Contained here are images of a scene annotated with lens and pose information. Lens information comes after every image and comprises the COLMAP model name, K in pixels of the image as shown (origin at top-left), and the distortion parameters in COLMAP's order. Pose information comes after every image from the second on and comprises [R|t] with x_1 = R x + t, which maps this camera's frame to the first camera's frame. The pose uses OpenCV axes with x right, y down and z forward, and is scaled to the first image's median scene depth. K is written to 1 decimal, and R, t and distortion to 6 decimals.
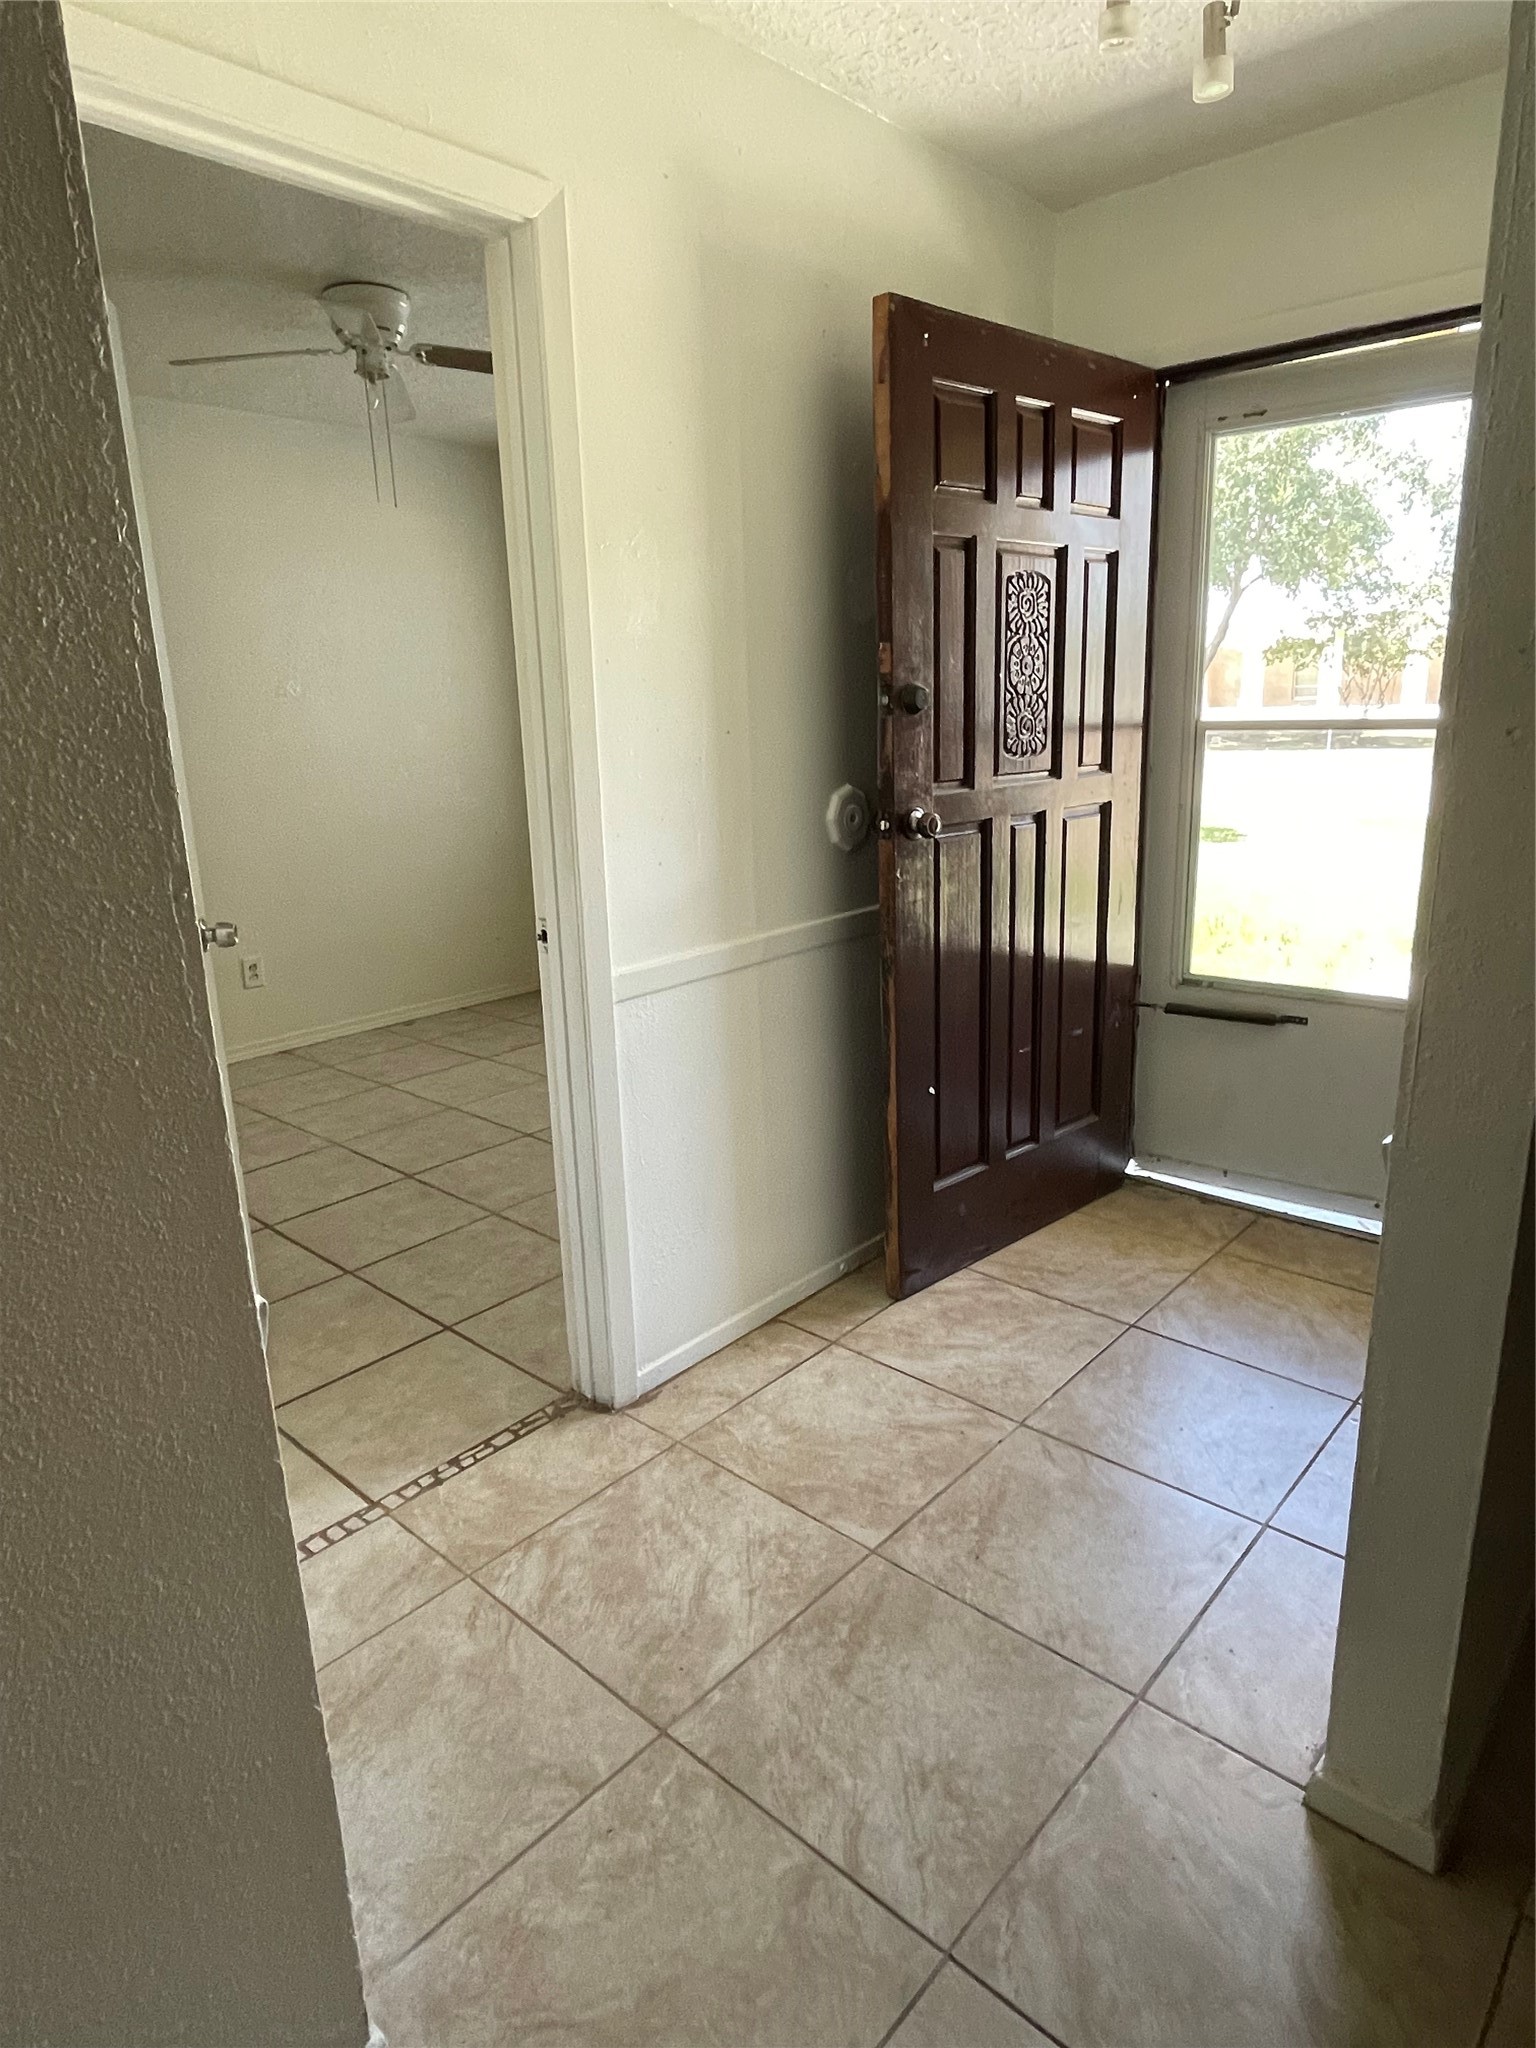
lens RADIAL K [[1202.5, 0, 766.5], [0, 1202.5, 1019.4], [0, 0, 1]] dist [-0.024421, -0.000641]
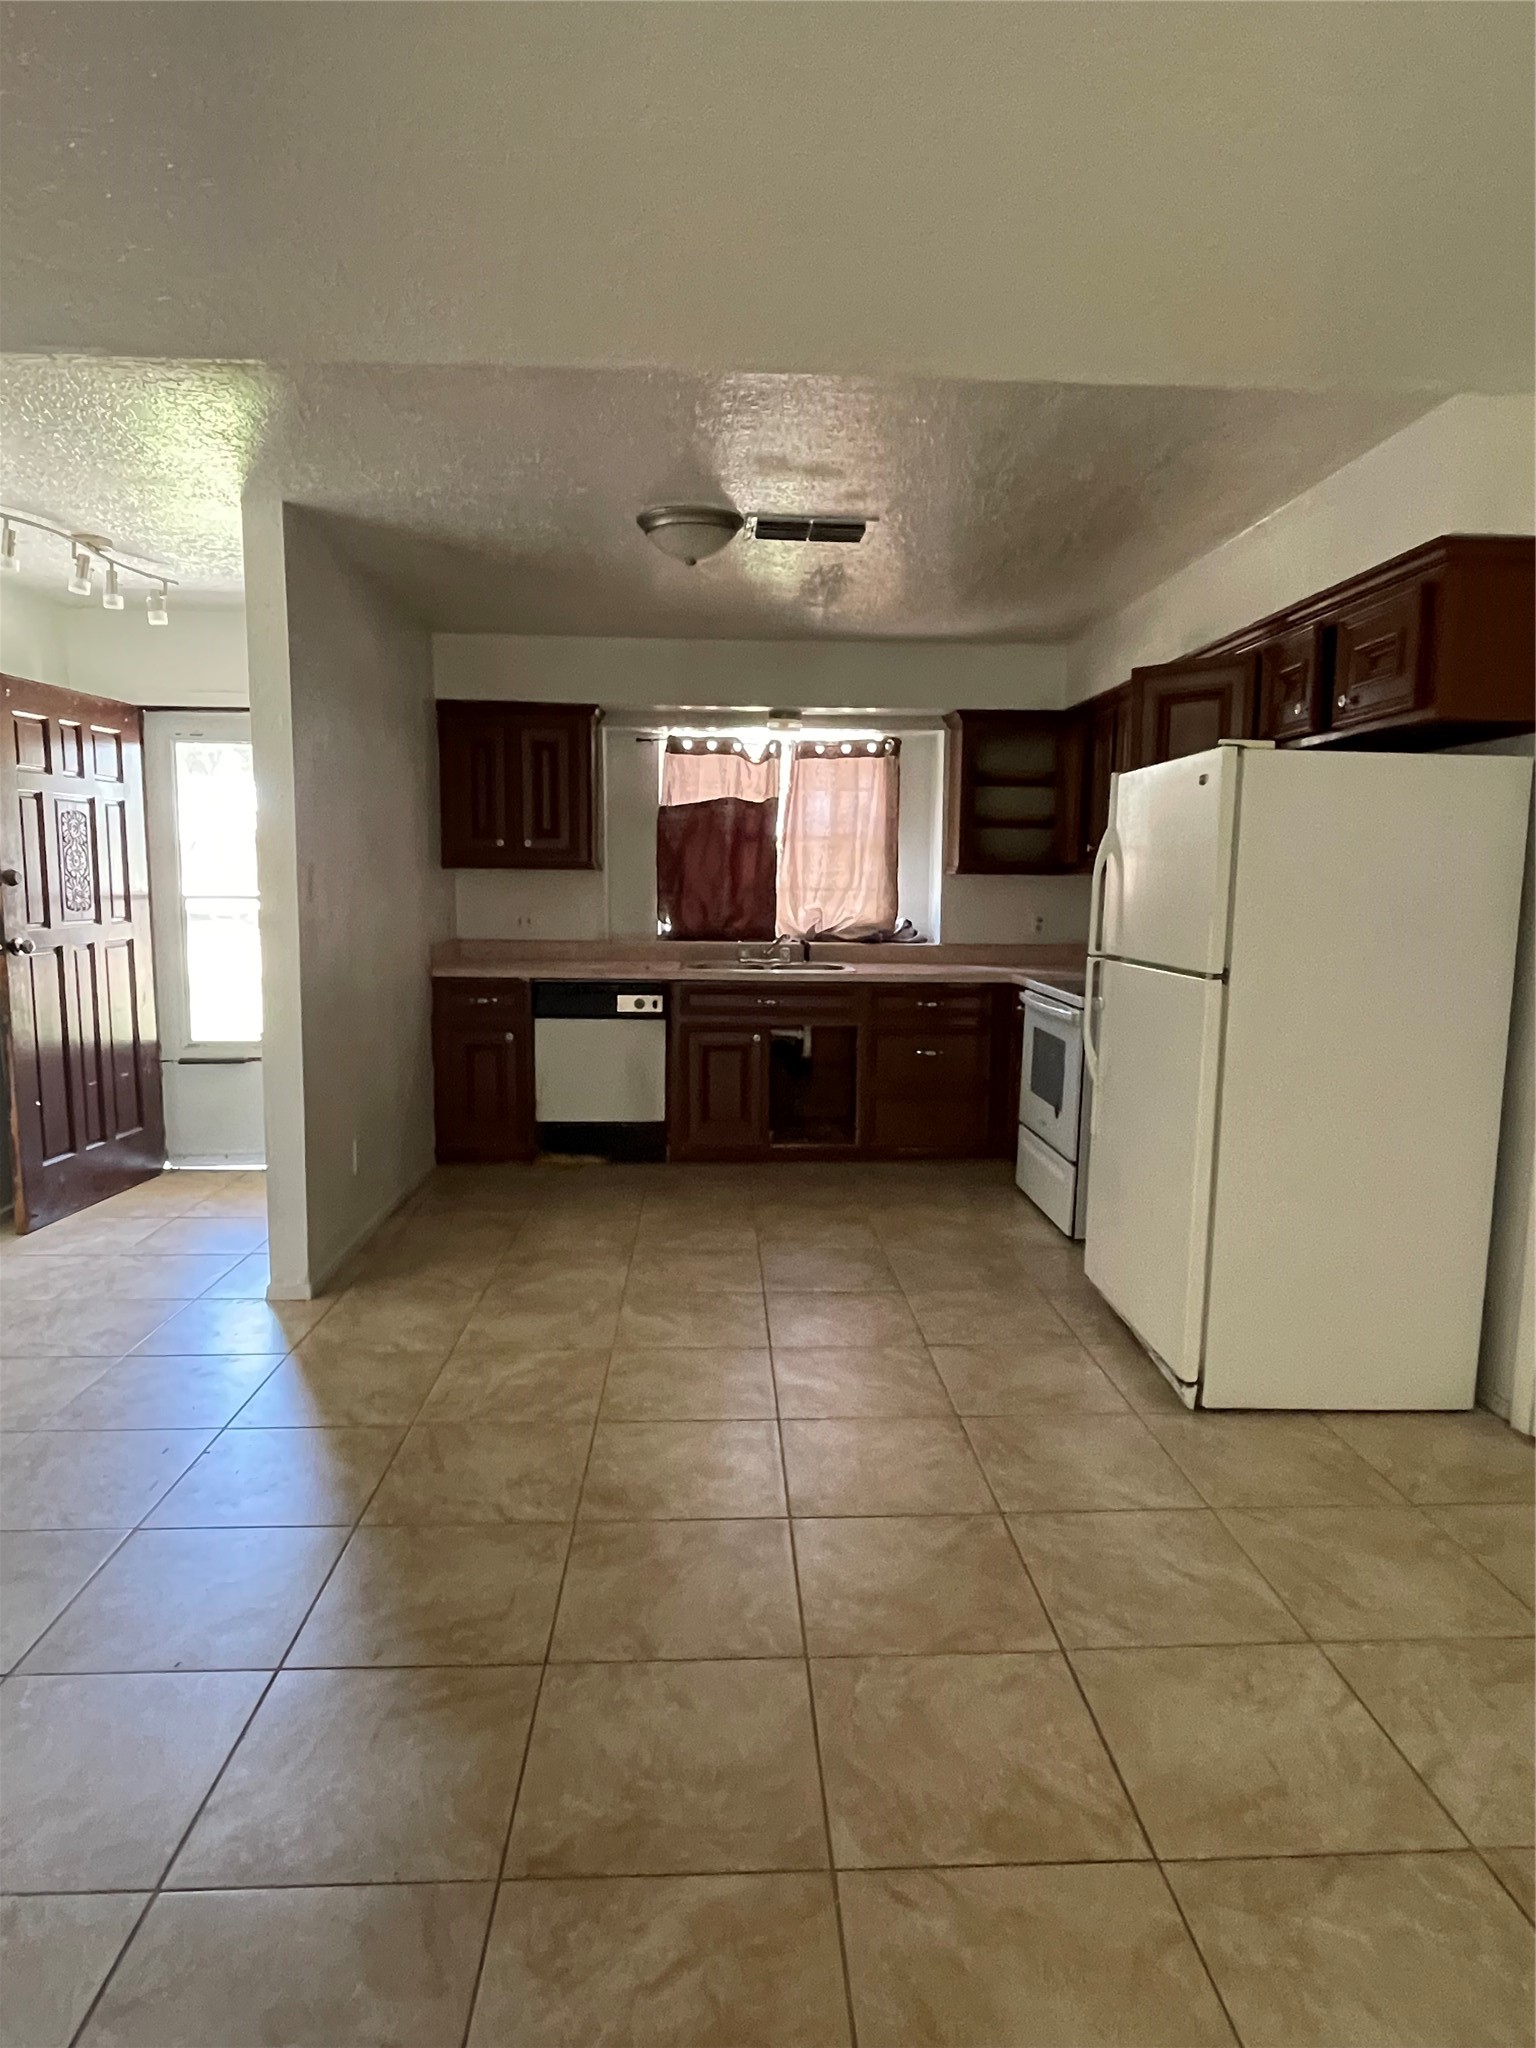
lens RADIAL K [[1202.5, 0, 765.4], [0, 1202.5, 1023.6], [0, 0, 1]] dist [-0.024421, -0.000641]
pose [[0.713740, -0.046638, 0.698856, -0.286309], [0.151627, 0.984408, -0.089162, 0.242914], [-0.683802, 0.169604, 0.709683, -0.872193]]
